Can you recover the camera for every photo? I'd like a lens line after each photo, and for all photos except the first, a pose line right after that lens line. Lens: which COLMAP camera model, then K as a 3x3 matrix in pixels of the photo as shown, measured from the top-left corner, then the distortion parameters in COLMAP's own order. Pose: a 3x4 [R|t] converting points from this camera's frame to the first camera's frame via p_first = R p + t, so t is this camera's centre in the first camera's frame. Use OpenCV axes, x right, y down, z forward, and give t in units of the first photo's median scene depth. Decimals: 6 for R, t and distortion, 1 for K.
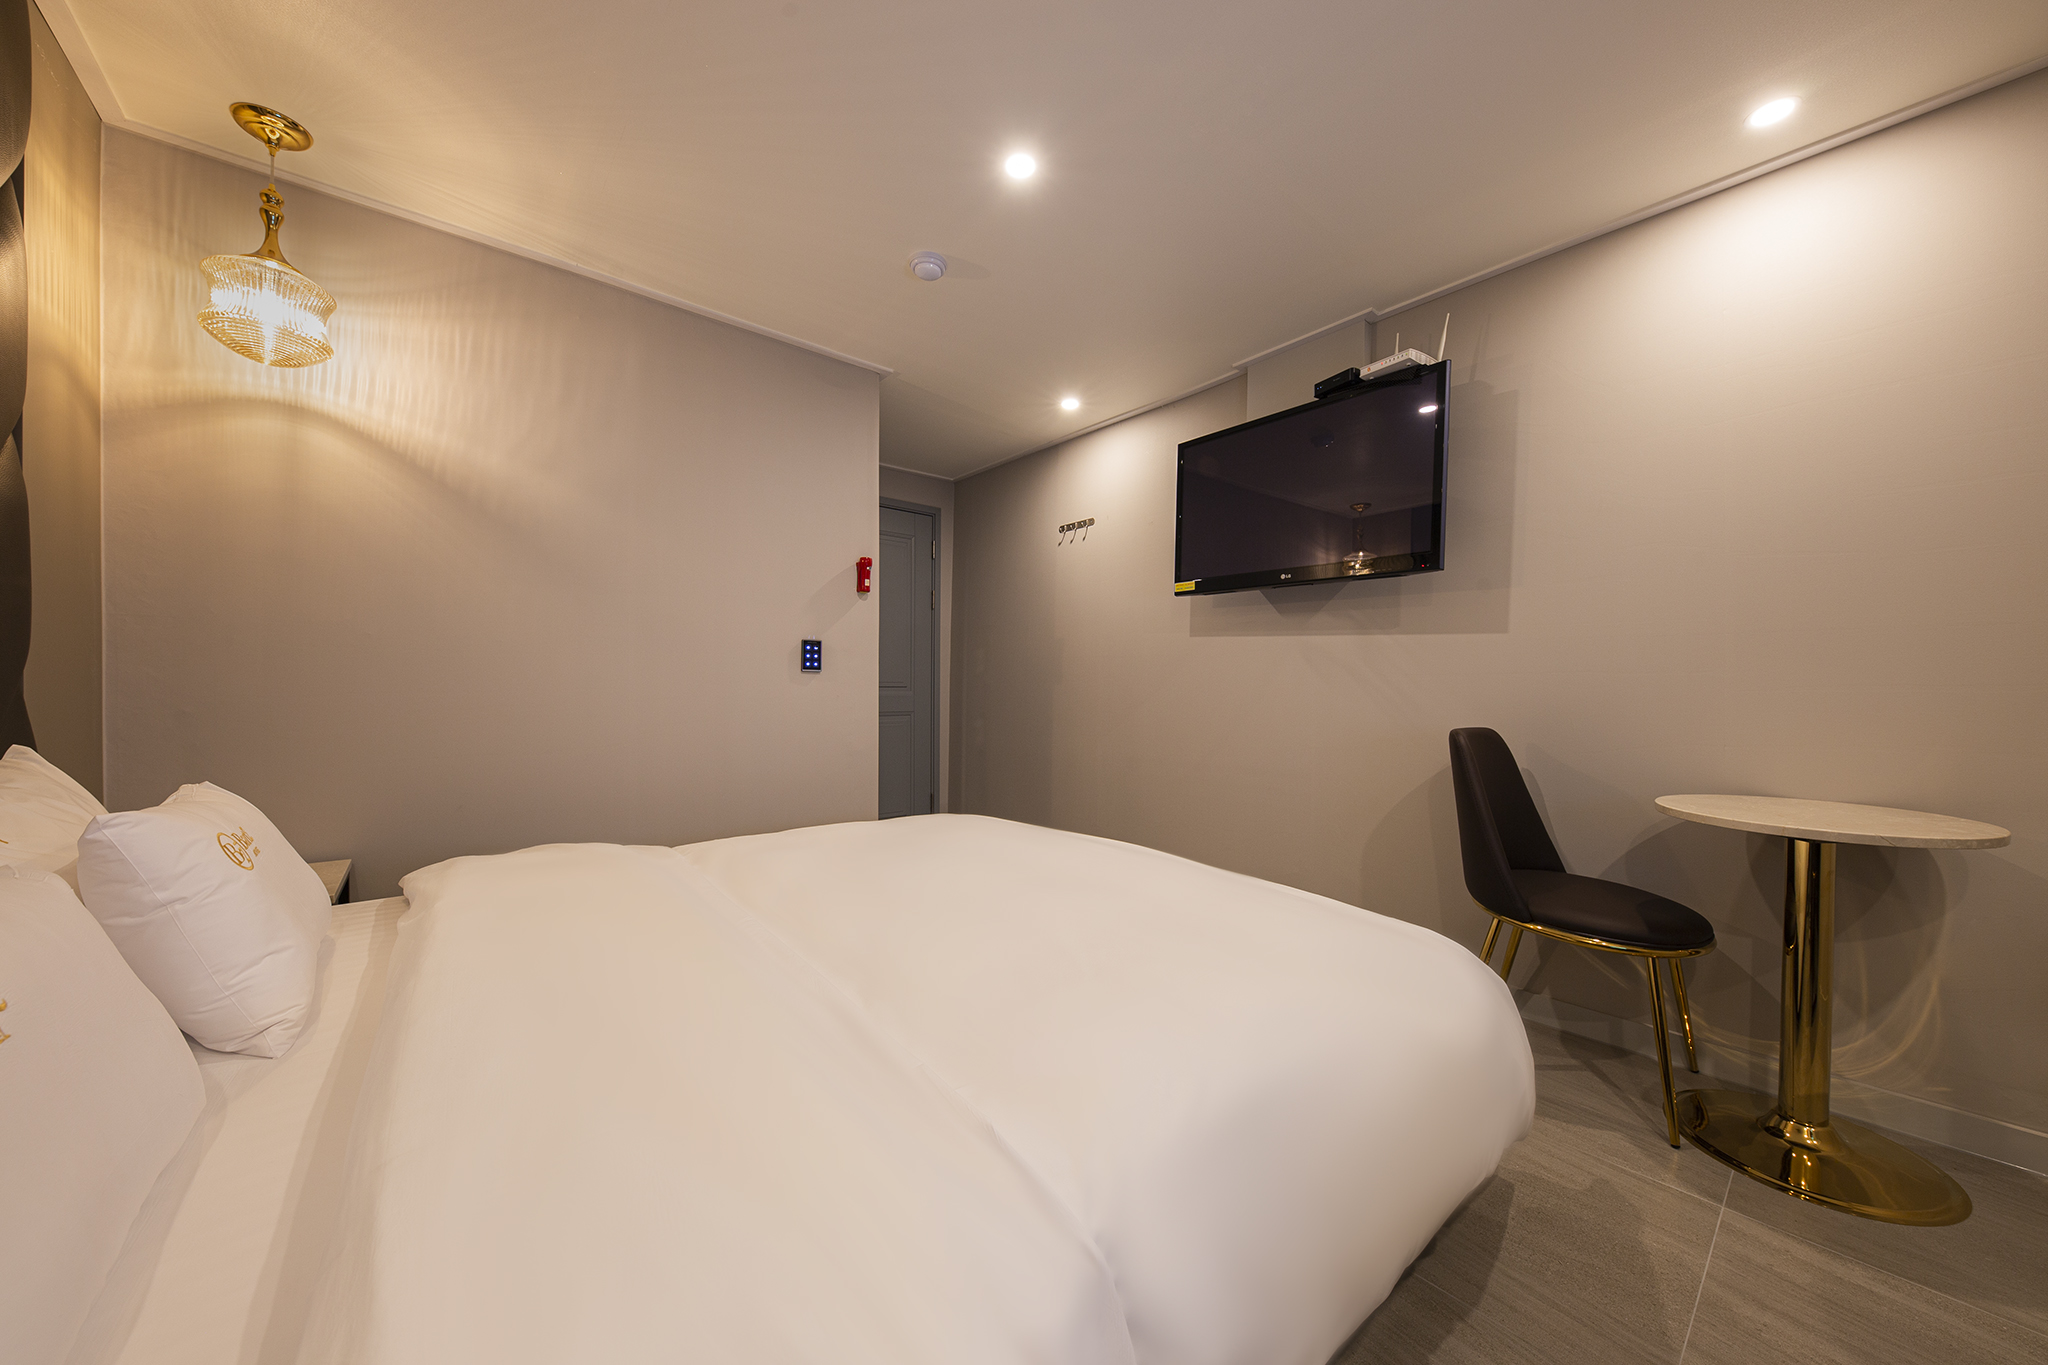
lens RADIAL K [[728.5, 0, 1023.2], [0, 728.5, 688.2], [0, 0, 1]] dist [-0.000513, -0.000065]
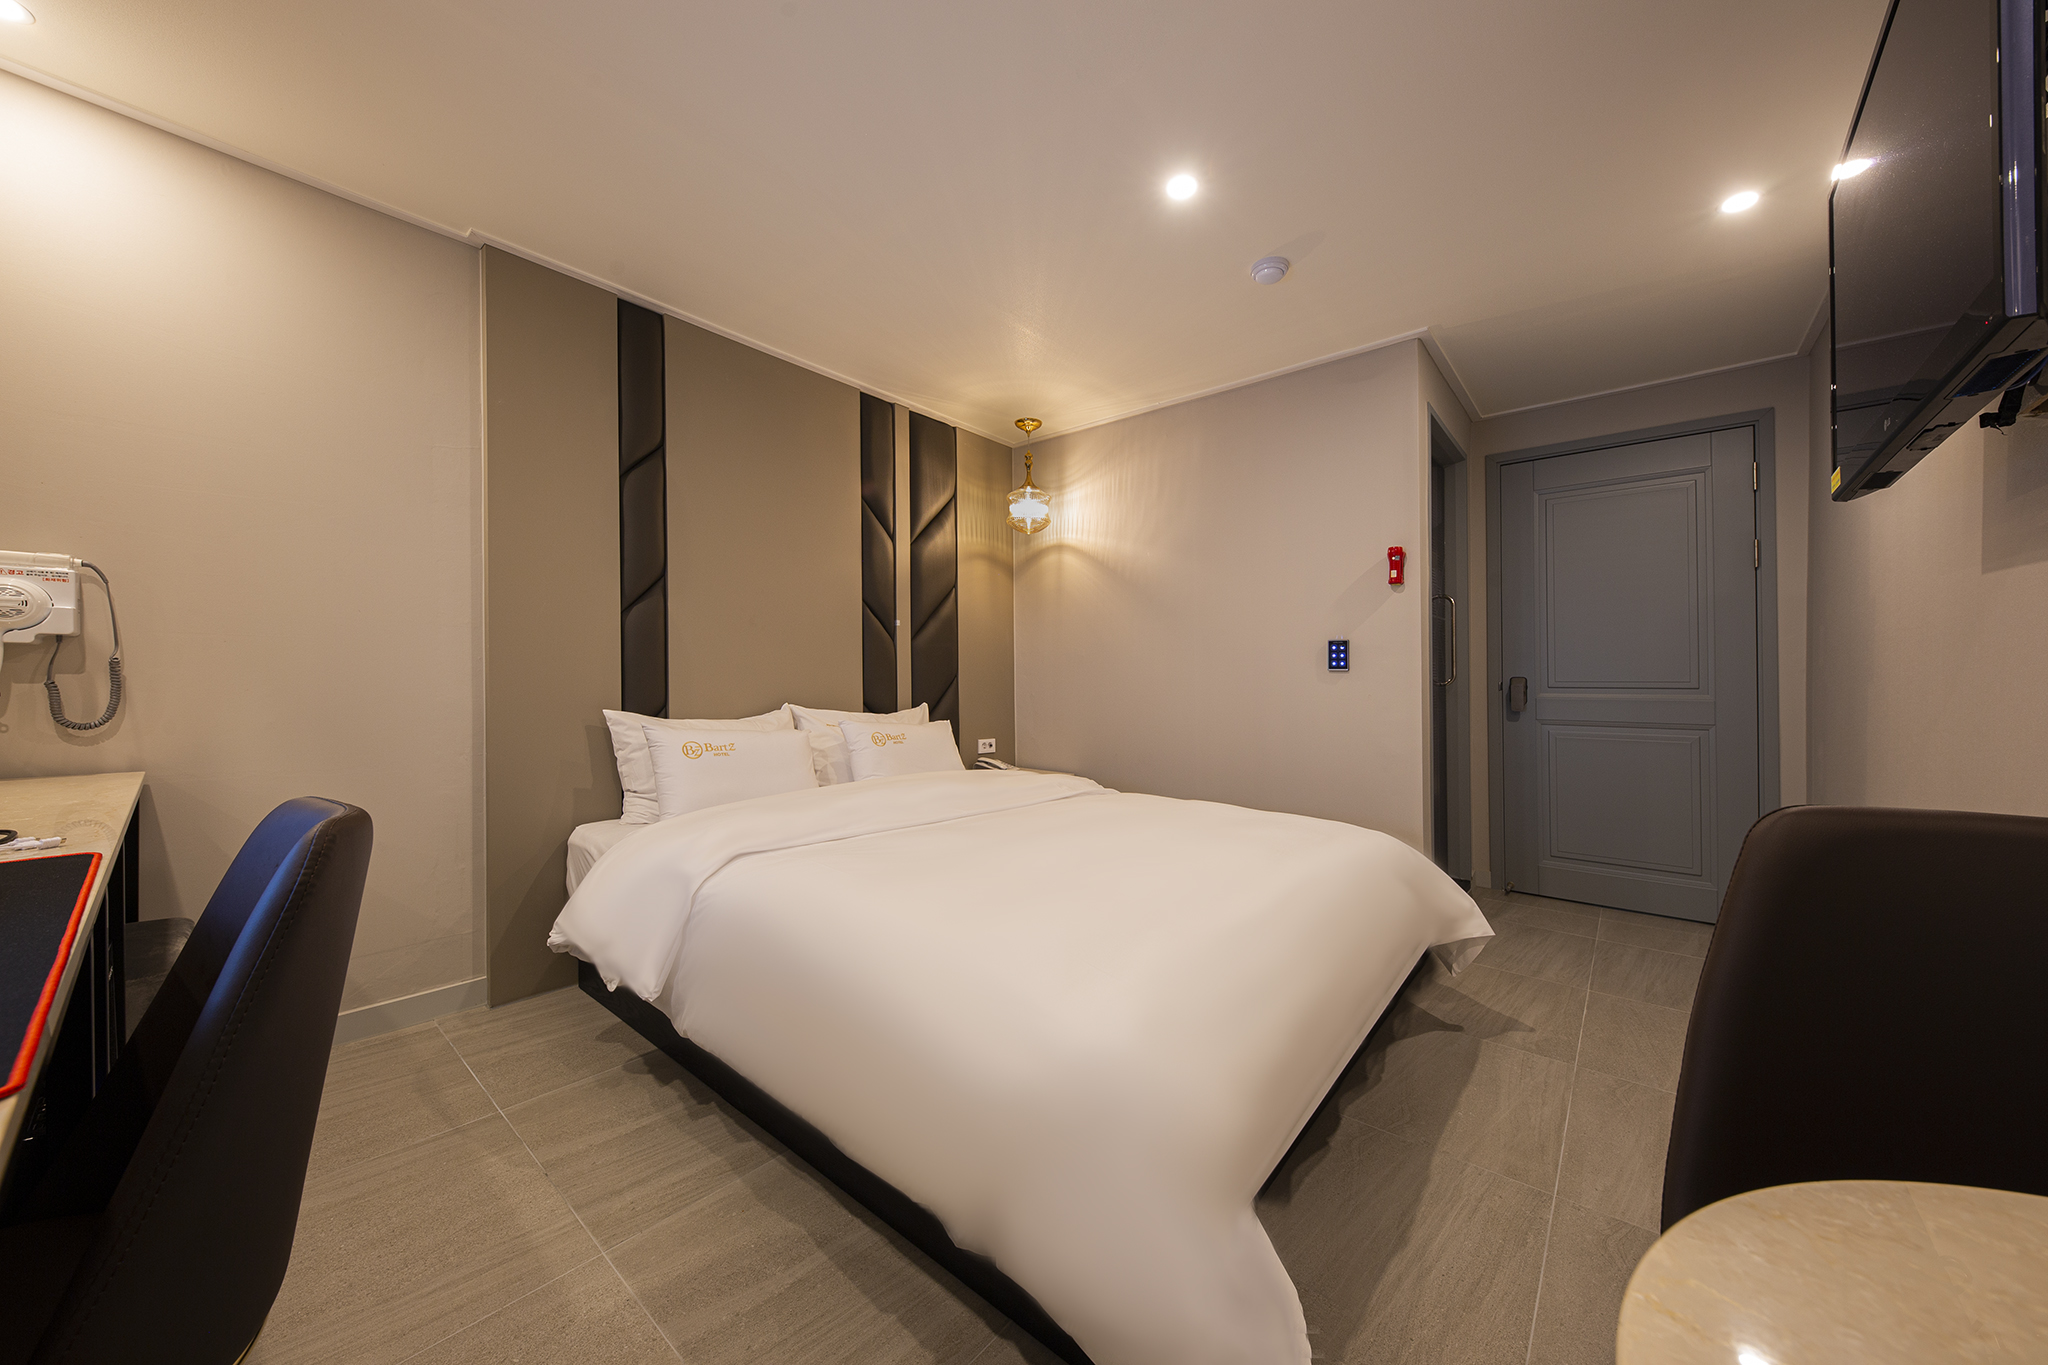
lens RADIAL K [[701.7, 0, 1015.1], [0, 701.7, 686.0], [0, 0, 1]] dist [-0.000062, -0.000012]
pose [[0.161203, -0.002111, -0.986919, 0.619704], [-0.007134, 0.999969, -0.003304, 0.005340], [0.986896, 0.007573, 0.161183, 0.391899]]
